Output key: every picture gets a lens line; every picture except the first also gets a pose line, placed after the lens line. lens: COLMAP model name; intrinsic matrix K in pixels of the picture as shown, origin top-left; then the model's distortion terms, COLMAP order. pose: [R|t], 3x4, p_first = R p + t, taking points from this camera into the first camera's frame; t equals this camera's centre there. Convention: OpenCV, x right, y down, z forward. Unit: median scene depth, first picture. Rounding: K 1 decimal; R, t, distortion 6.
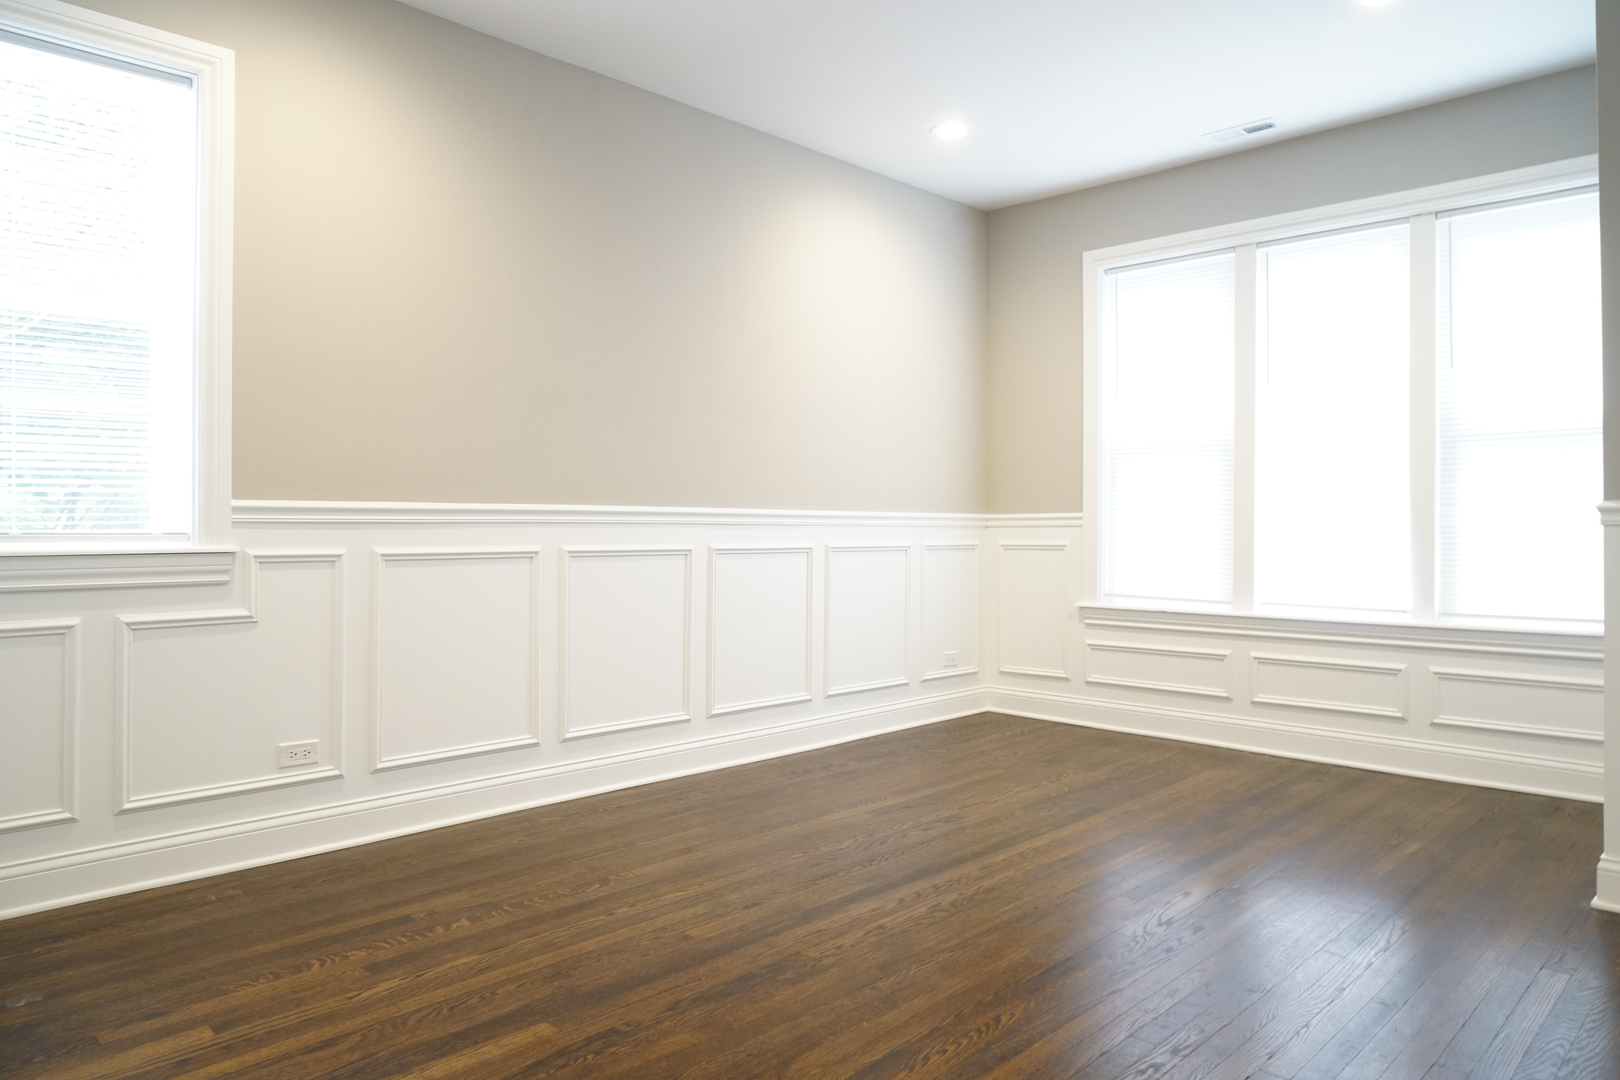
lens RADIAL K [[1086.0, 0, 811.3], [0, 1086.0, 526.8], [0, 0, 1]] dist [-0.020831, 0.018244]
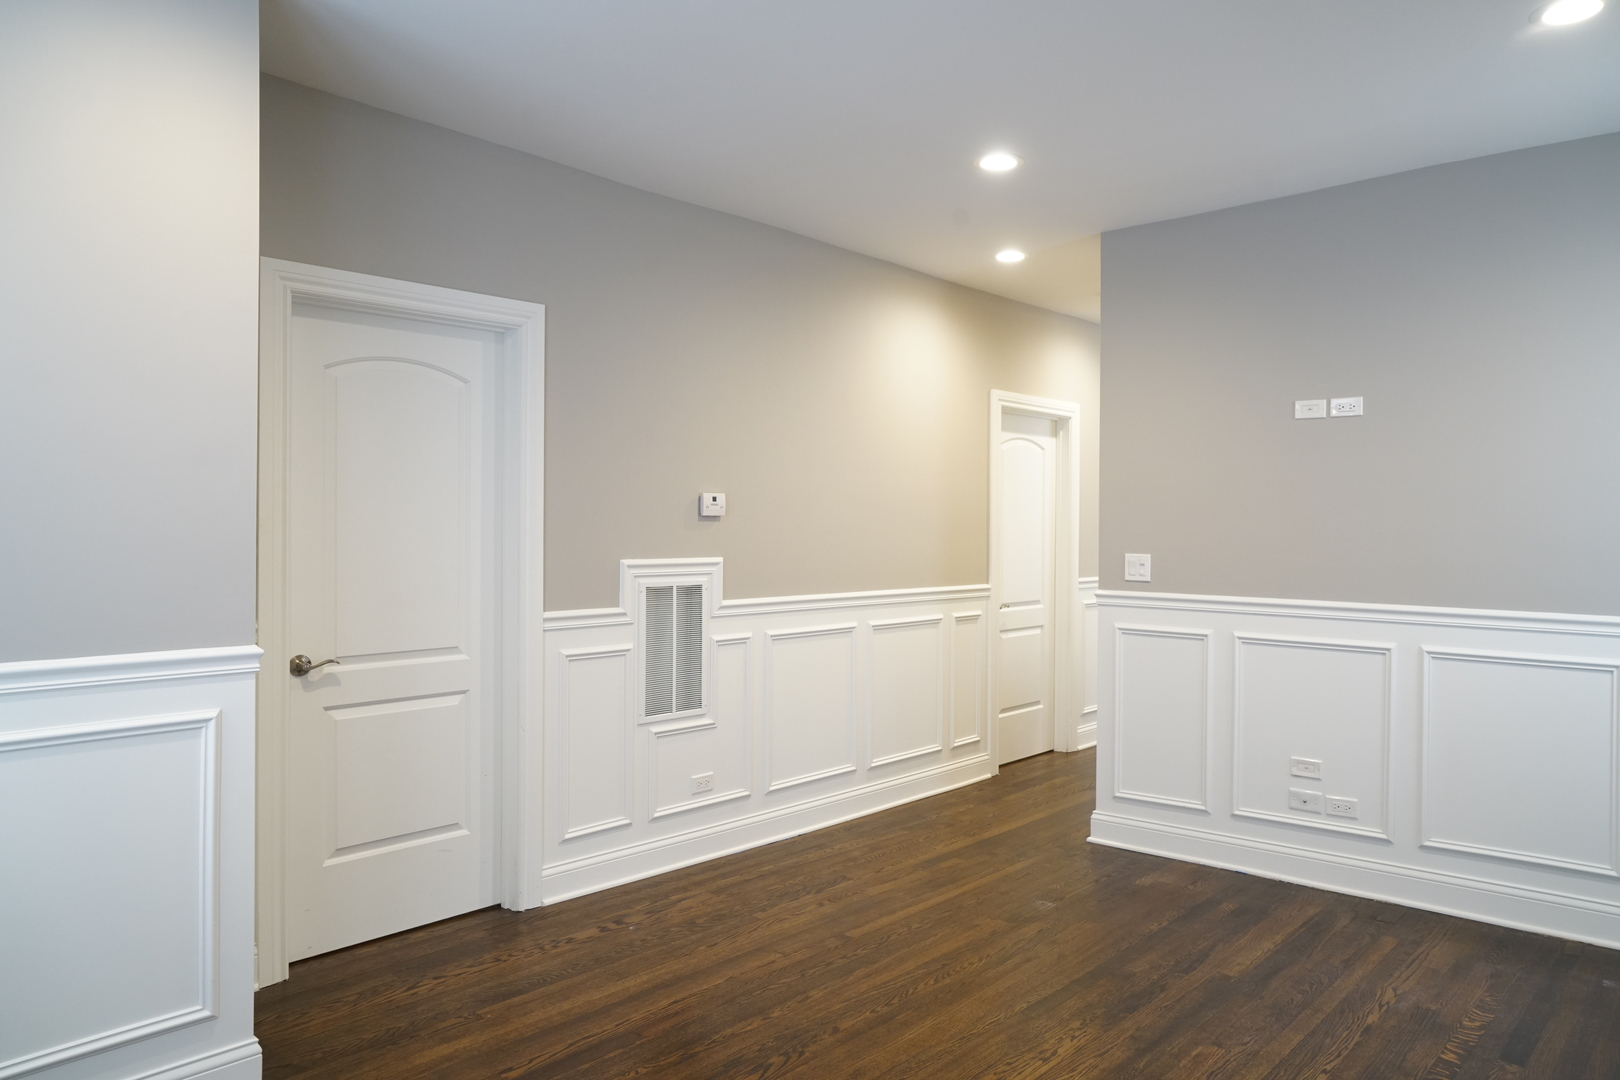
lens RADIAL K [[1086.0, 0, 815.4], [0, 1086.0, 526.6], [0, 0, 1]] dist [-0.020831, 0.018244]
pose [[-0.999413, -0.003104, -0.034116, 0.227587], [-0.003127, 0.999995, 0.000633, -0.097594], [0.034114, 0.000739, -0.999418, 1.443922]]
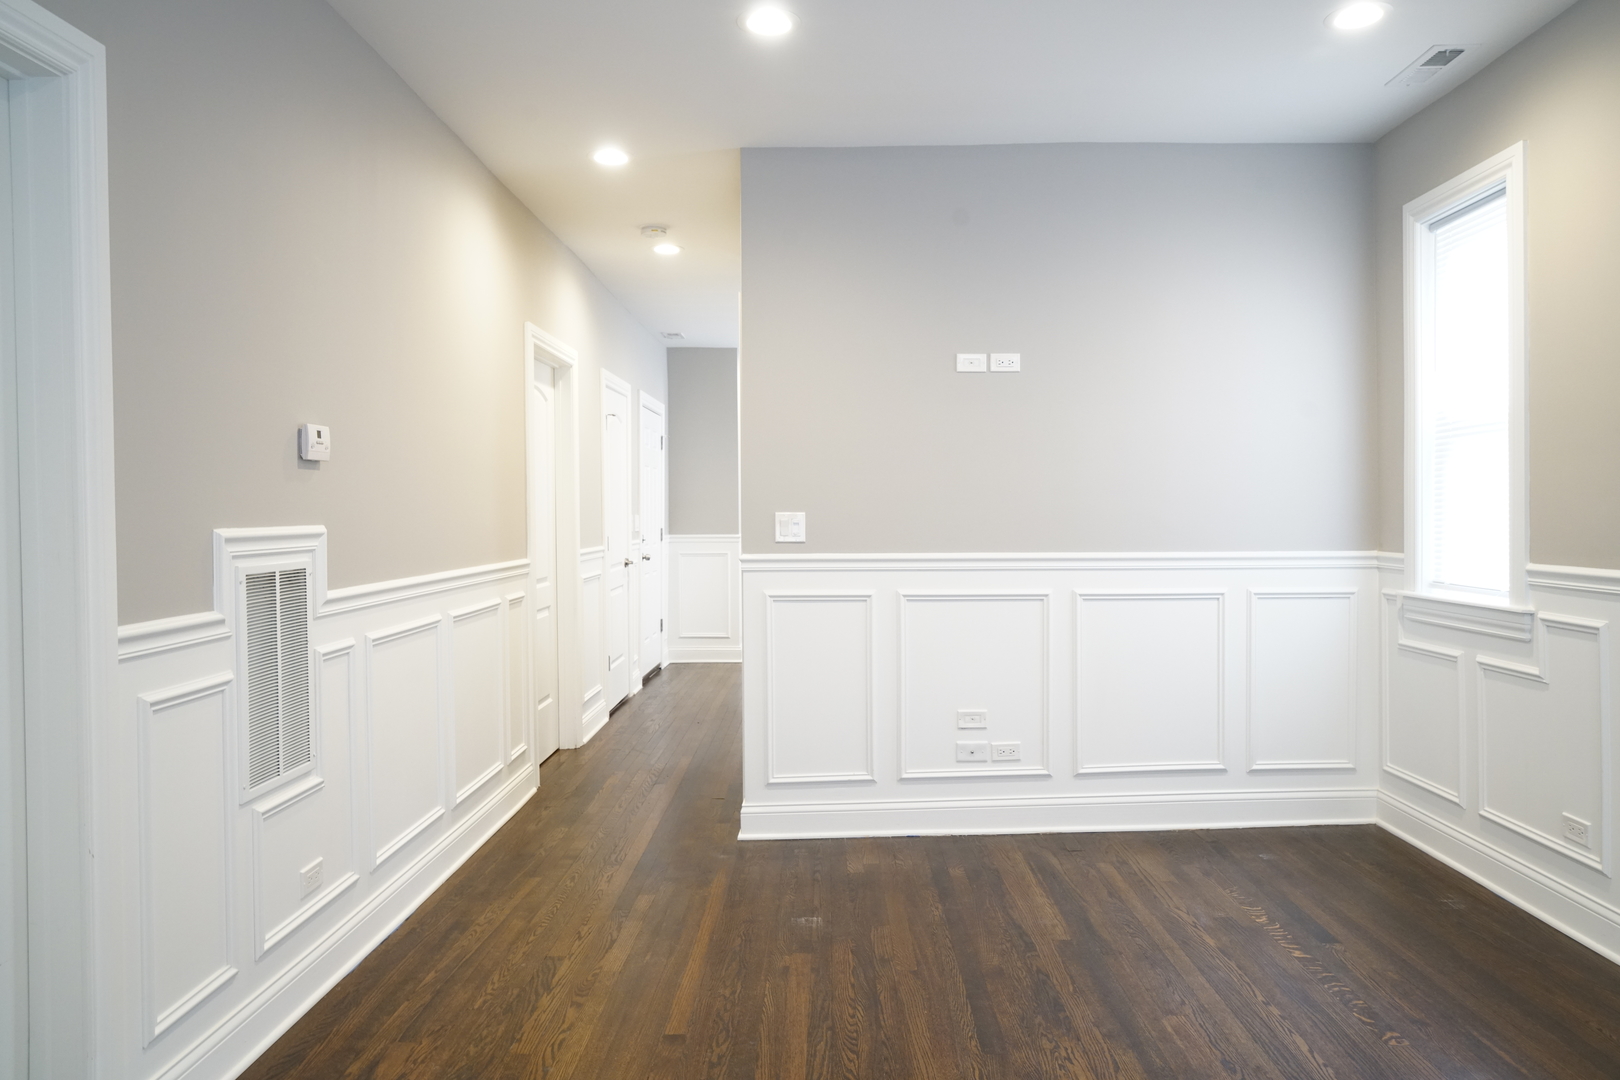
lens RADIAL K [[1086.0, 0, 824.9], [0, 1086.0, 526.5], [0, 0, 1]] dist [-0.020831, 0.018244]
pose [[-0.714948, 0.019887, -0.698895, 0.575610], [0.009696, 0.999781, 0.018530, -0.072315], [0.699111, 0.006472, -0.714984, 1.047364]]
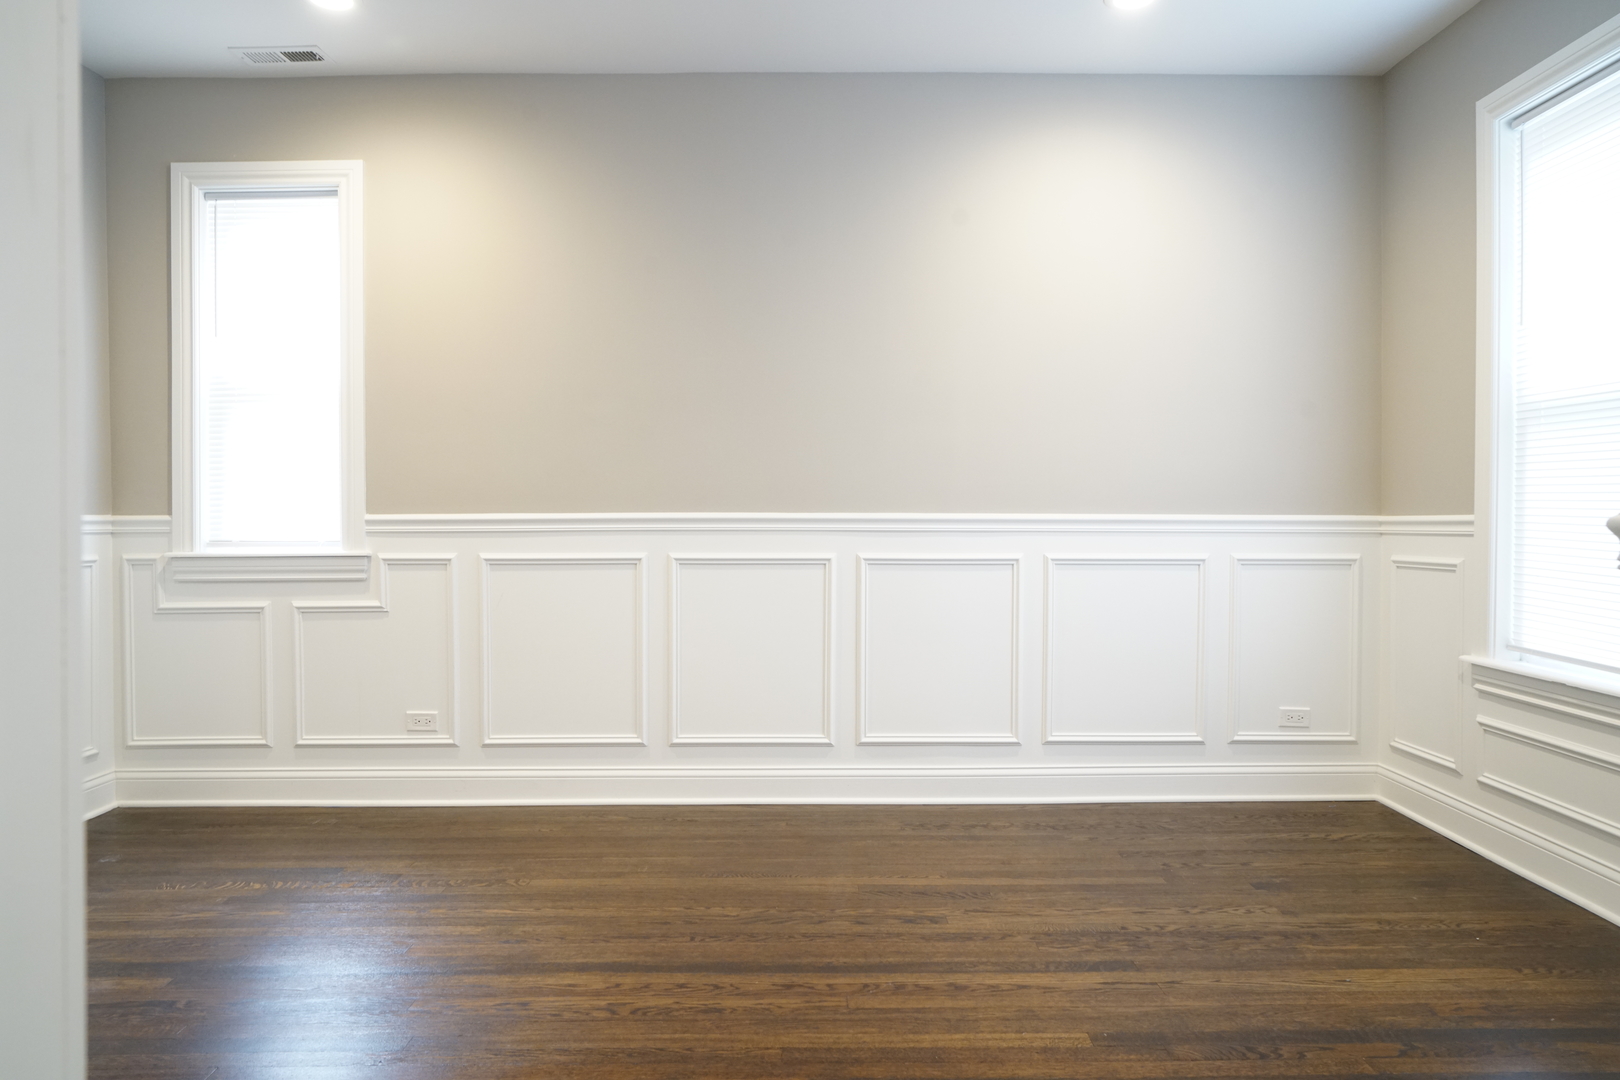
lens RADIAL K [[1086.0, 0, 817.3], [0, 1086.0, 530.6], [0, 0, 1]] dist [-0.020831, 0.018244]
pose [[0.700322, 0.008390, -0.713778, 0.611055], [0.001987, 0.999904, 0.013703, -0.018455], [0.713824, -0.011015, 0.700238, 0.400144]]
